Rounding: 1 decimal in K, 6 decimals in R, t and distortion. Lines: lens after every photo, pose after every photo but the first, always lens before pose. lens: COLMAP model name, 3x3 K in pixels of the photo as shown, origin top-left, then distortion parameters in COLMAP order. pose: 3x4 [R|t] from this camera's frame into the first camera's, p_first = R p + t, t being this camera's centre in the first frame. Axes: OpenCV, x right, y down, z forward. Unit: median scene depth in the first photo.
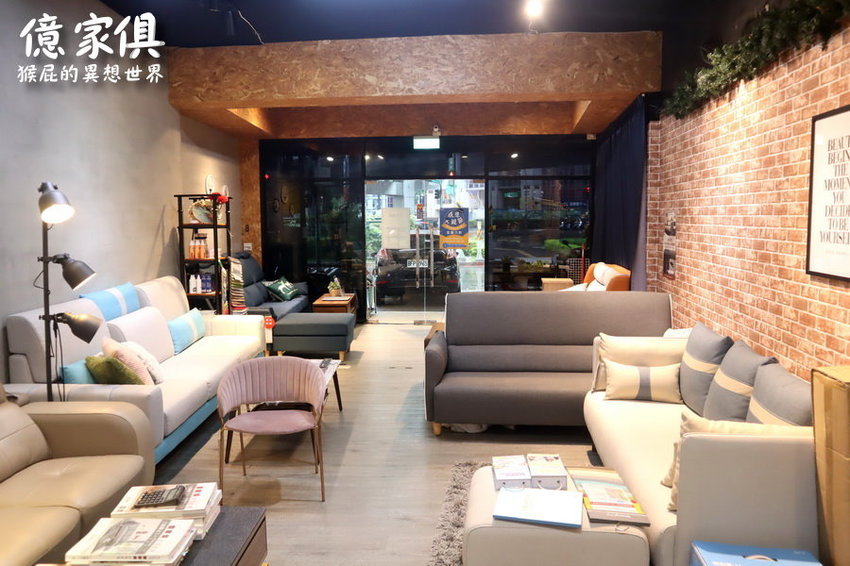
lens RADIAL K [[645.7, 0, 425.8], [0, 645.7, 283.2], [0, 0, 1]] dist [-0.078490, 0.050771]
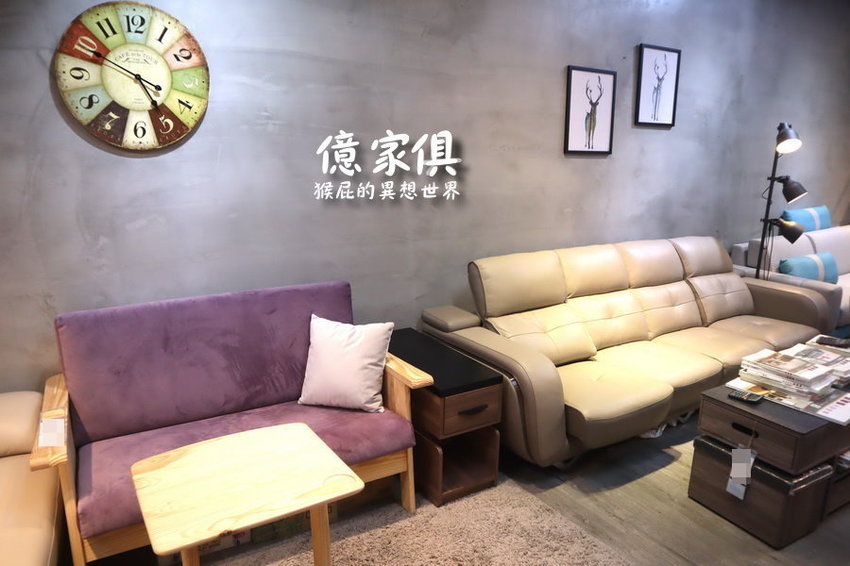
lens RADIAL K [[588.0, 0, 417.7], [0, 588.0, 283.6], [0, 0, 1]] dist [-0.110824, 0.053360]
pose [[0.512178, 0.202271, -0.834722, 0.087740], [-0.091286, 0.979188, 0.181266, 0.034667], [0.854015, -0.016641, 0.519983, -0.329743]]
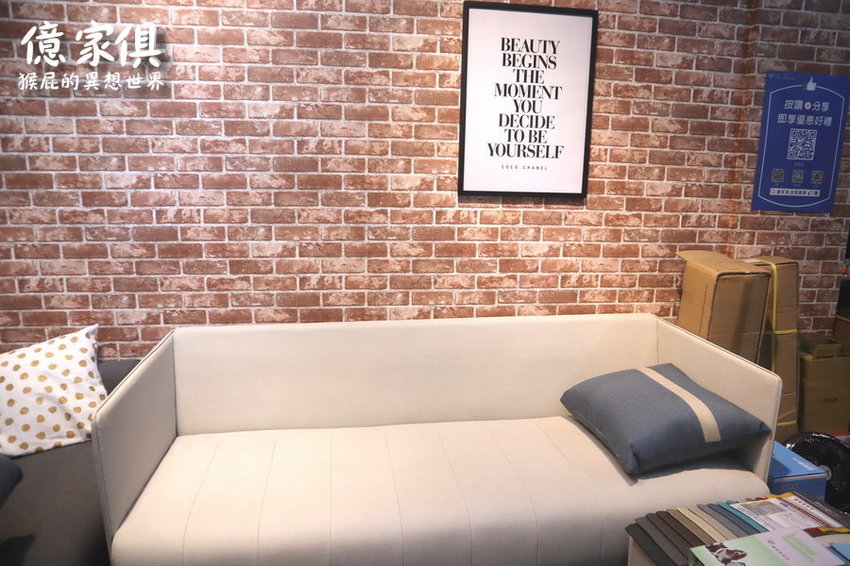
lens RADIAL K [[588.0, 0, 420.3], [0, 588.0, 287.0], [0, 0, 1]] dist [-0.110824, 0.053360]
pose [[-0.250068, -0.195098, 0.948369, -0.124272], [0.078889, 0.972126, 0.220787, -0.064512], [-0.965009, 0.130027, -0.227706, 1.112570]]
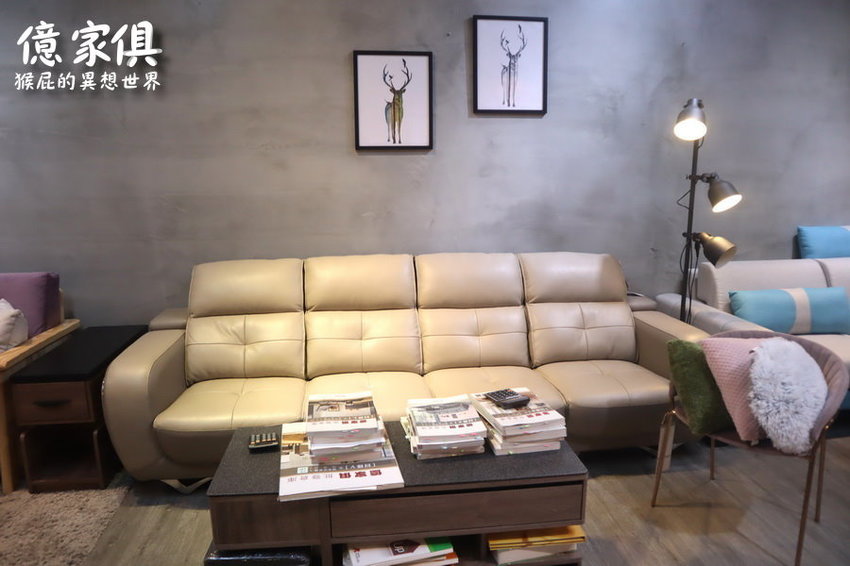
lens RADIAL K [[588.0, 0, 423.3], [0, 588.0, 284.8], [0, 0, 1]] dist [-0.110824, 0.053360]
pose [[0.136803, 0.194681, -0.971280, 0.269366], [-0.087240, 0.979056, 0.183952, -0.000652], [0.986749, 0.059569, 0.150922, 0.456517]]
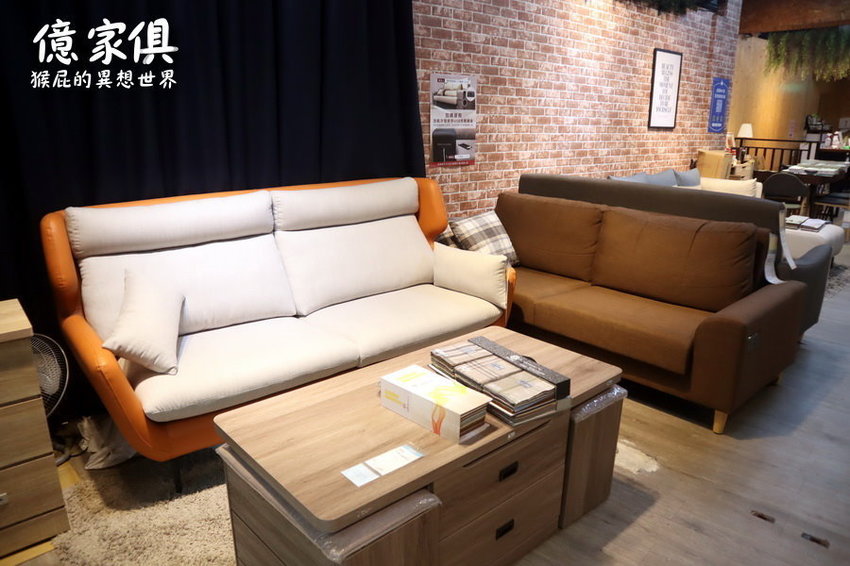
lens RADIAL K [[588.0, 0, 422.3], [0, 588.0, 283.6], [0, 0, 1]] dist [-0.110824, 0.053360]
pose [[-0.737285, -0.178352, 0.651615, -0.130101], [0.068149, 0.939969, 0.334386, -0.188870], [-0.672136, 0.290945, -0.680870, 2.579083]]
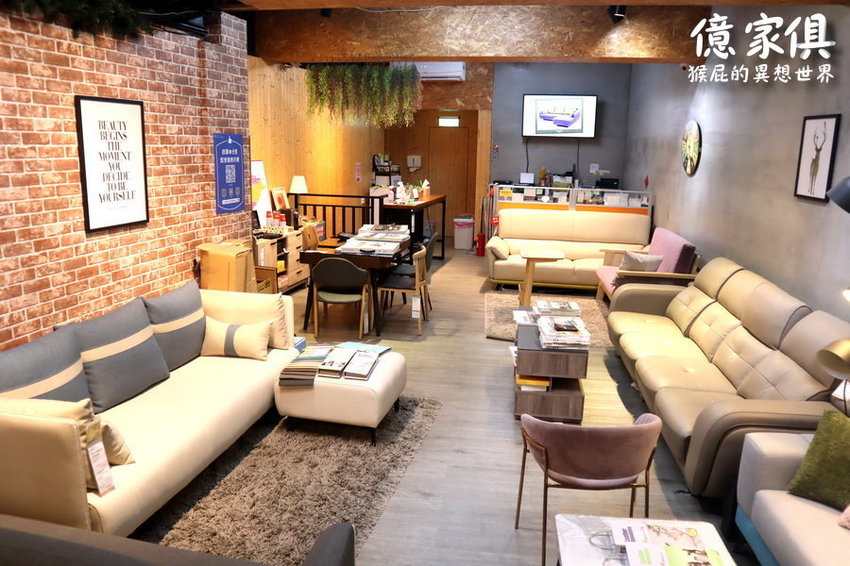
lens RADIAL K [[645.7, 0, 430.1], [0, 645.7, 280.0], [0, 0, 1]] dist [-0.078490, 0.050771]
pose [[-0.994065, -0.038062, 0.101910, -0.125109], [-0.005298, 0.952622, 0.304111, -0.258729], [-0.108657, 0.301767, -0.947170, 1.842488]]
